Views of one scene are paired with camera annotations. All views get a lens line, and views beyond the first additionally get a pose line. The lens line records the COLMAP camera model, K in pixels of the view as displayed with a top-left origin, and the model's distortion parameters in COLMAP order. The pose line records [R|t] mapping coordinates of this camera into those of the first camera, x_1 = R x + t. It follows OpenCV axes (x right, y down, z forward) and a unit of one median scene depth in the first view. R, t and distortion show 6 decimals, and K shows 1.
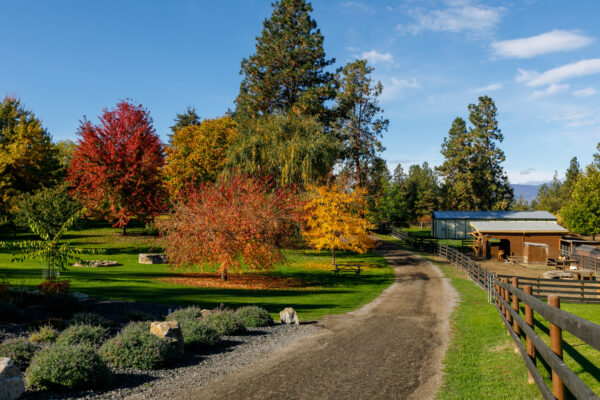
lens RADIAL K [[570.7, 0, 297.4], [0, 570.7, 199.9], [0, 0, 1]] dist [-0.008431, 0.000000]
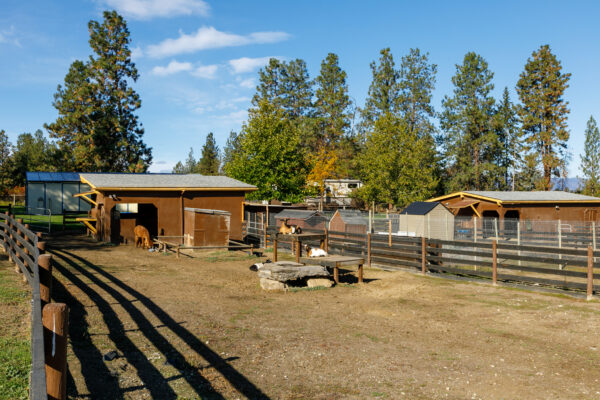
lens RADIAL K [[570.7, 0, 298.5], [0, 570.7, 197.7], [0, 0, 1]] dist [-0.008431, 0.000000]
pose [[0.808546, -0.003544, 0.588422, 0.103720], [-0.004708, 0.999911, 0.012491, 0.033940], [-0.588414, -0.012870, 0.808458, 0.305542]]
